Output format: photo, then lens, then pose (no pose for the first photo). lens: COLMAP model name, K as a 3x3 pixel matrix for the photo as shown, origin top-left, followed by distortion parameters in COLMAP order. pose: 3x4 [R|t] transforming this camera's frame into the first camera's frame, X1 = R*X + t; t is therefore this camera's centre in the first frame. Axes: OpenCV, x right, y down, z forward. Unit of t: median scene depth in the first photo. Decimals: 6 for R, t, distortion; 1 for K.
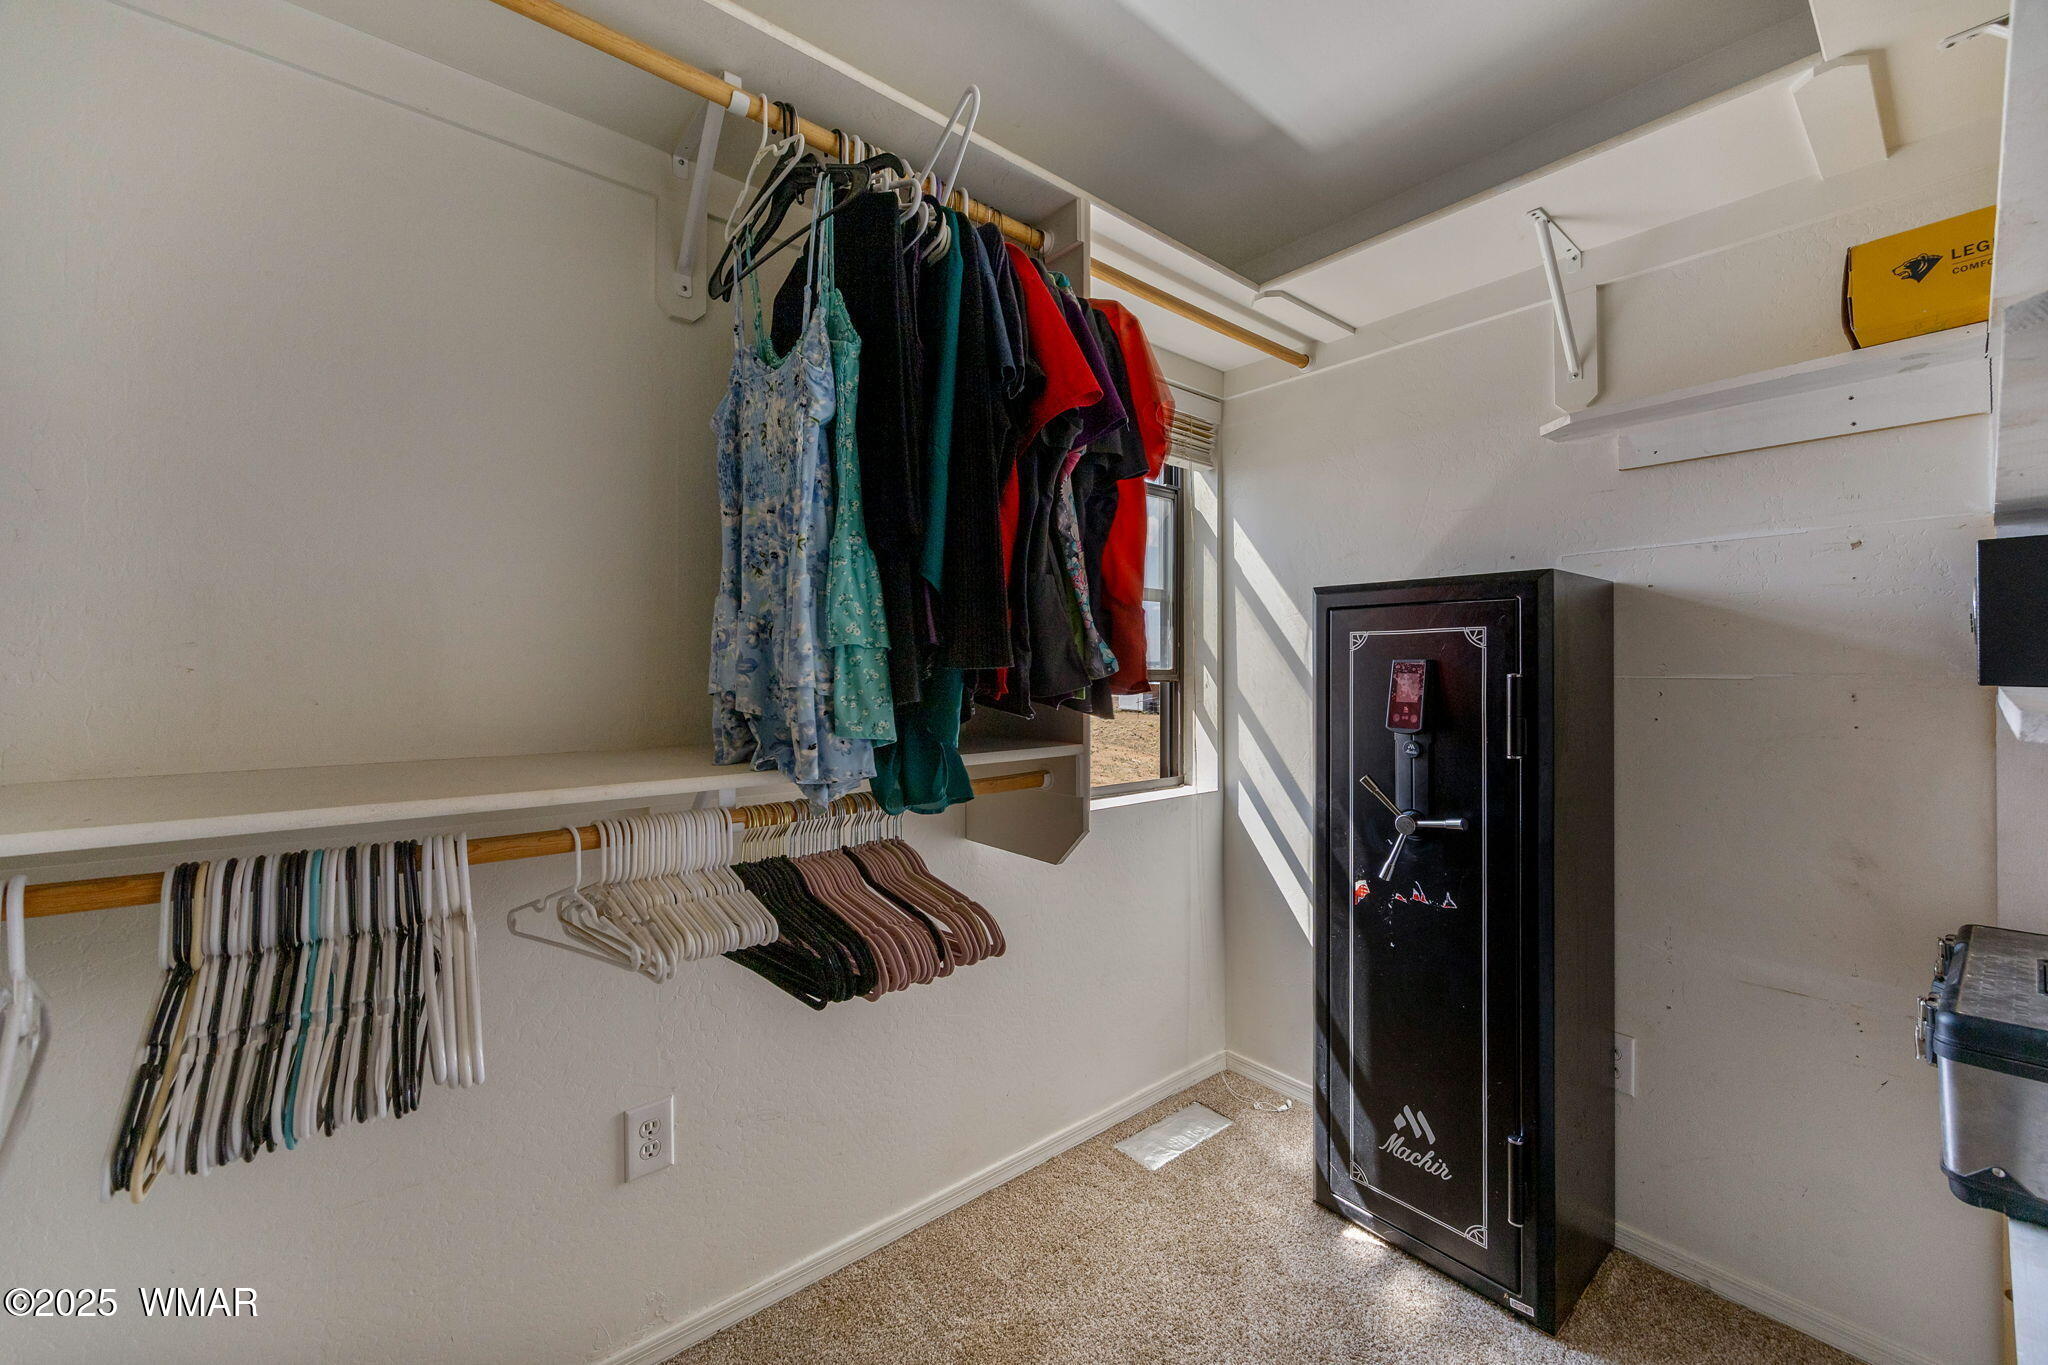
lens RADIAL K [[785.7, 0, 1024.0], [0, 785.7, 682.5], [0, 0, 1]] dist [-0.000723, -0.000147]
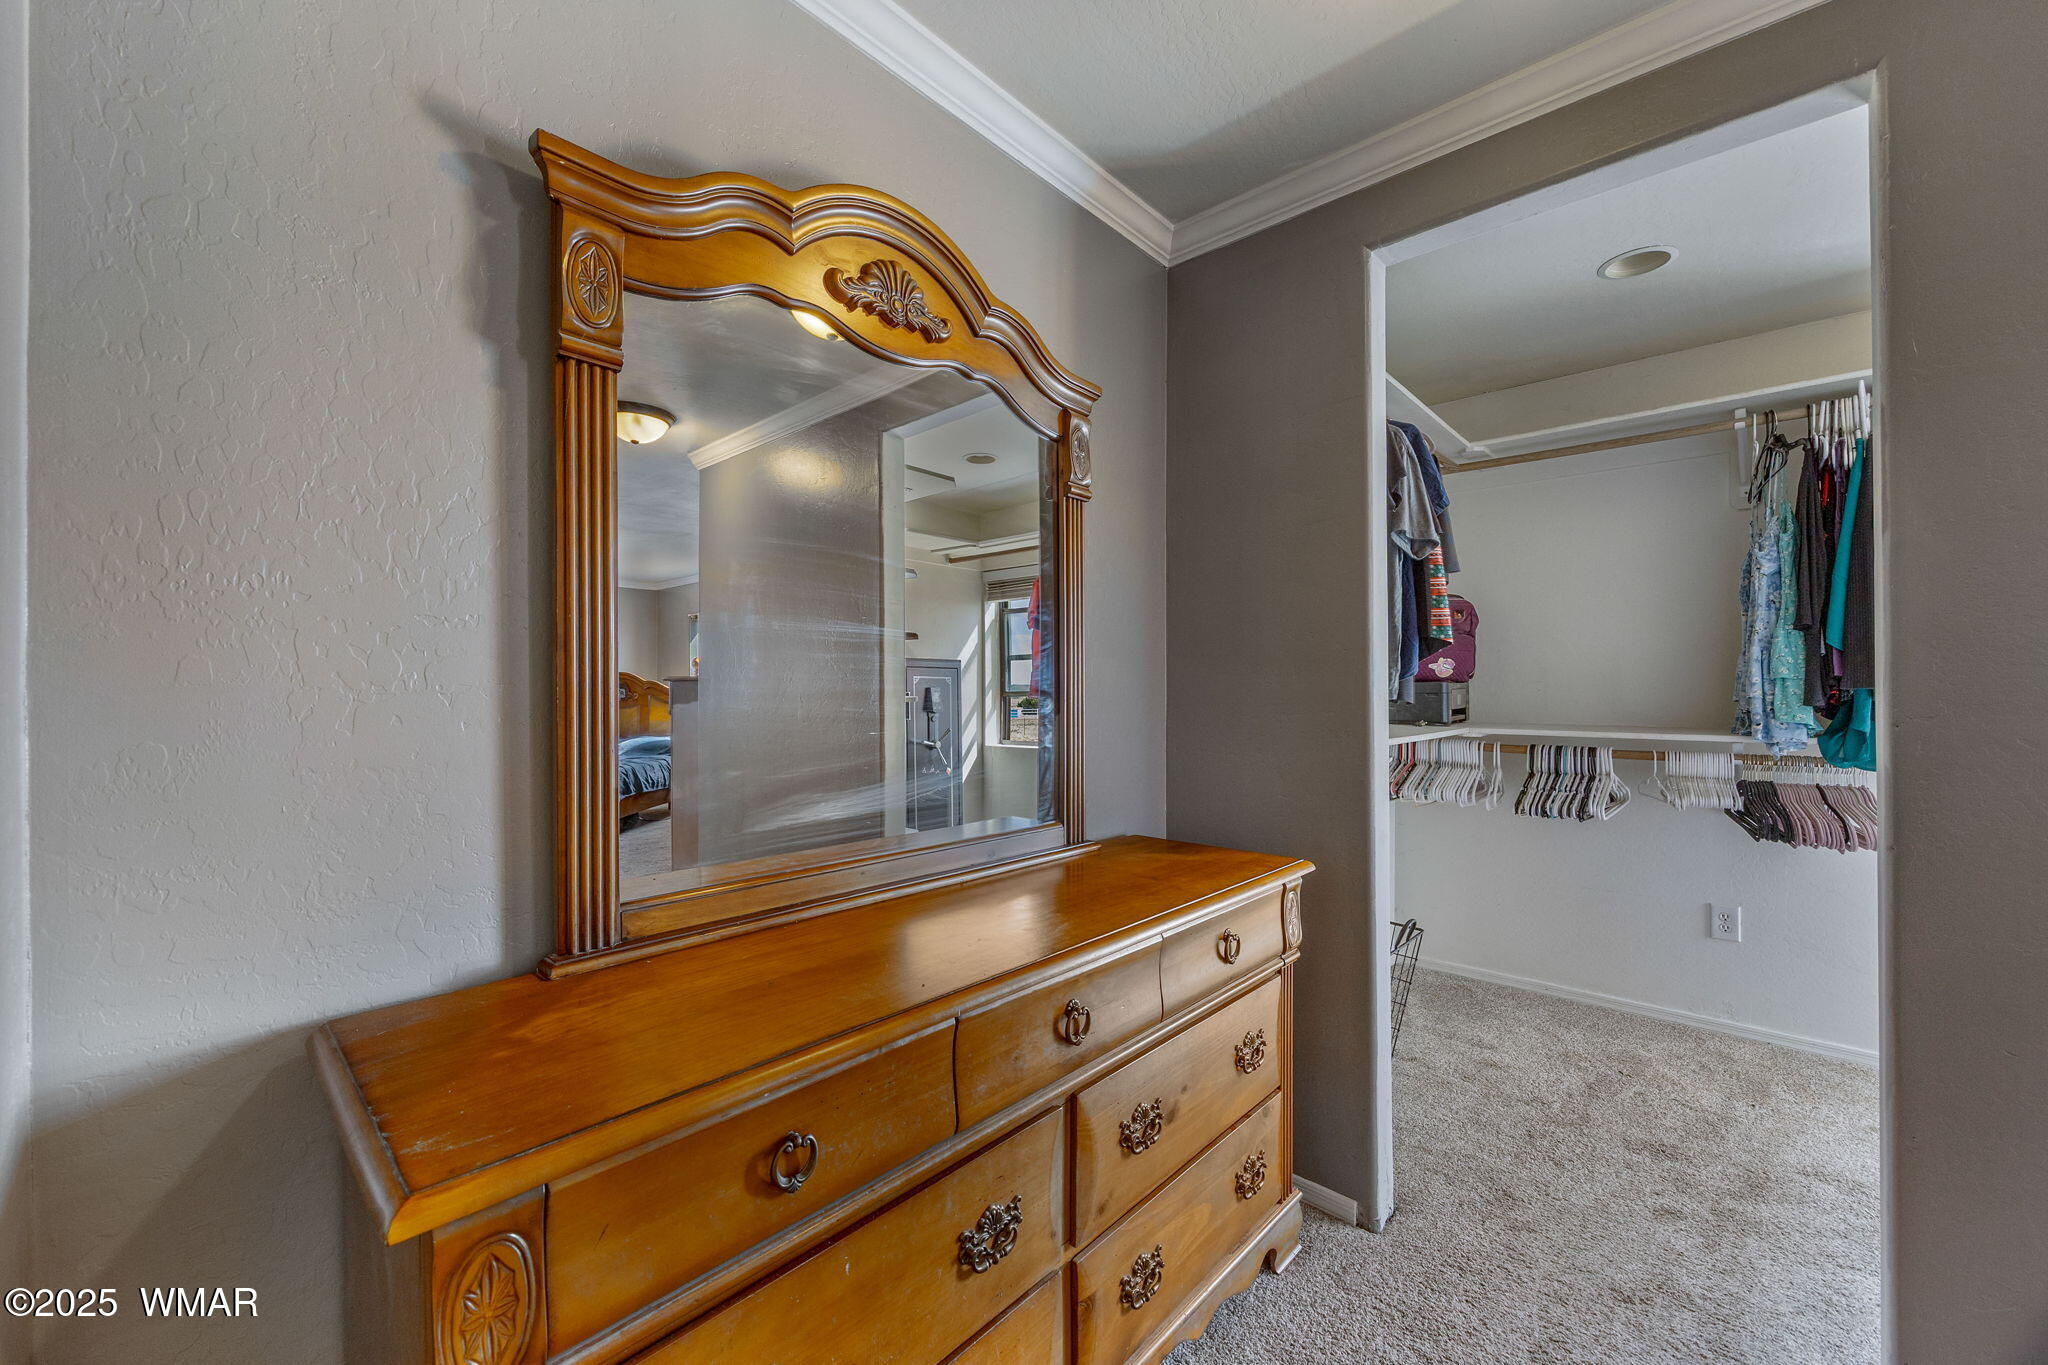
lens RADIAL K [[785.7, 0, 1024.0], [0, 785.7, 682.5], [0, 0, 1]] dist [-0.000723, -0.000147]
pose [[0.117226, -0.010212, -0.993053, 1.664376], [-0.010646, 0.999877, -0.011539, 0.012296], [0.993048, 0.011925, 0.117103, -1.295150]]
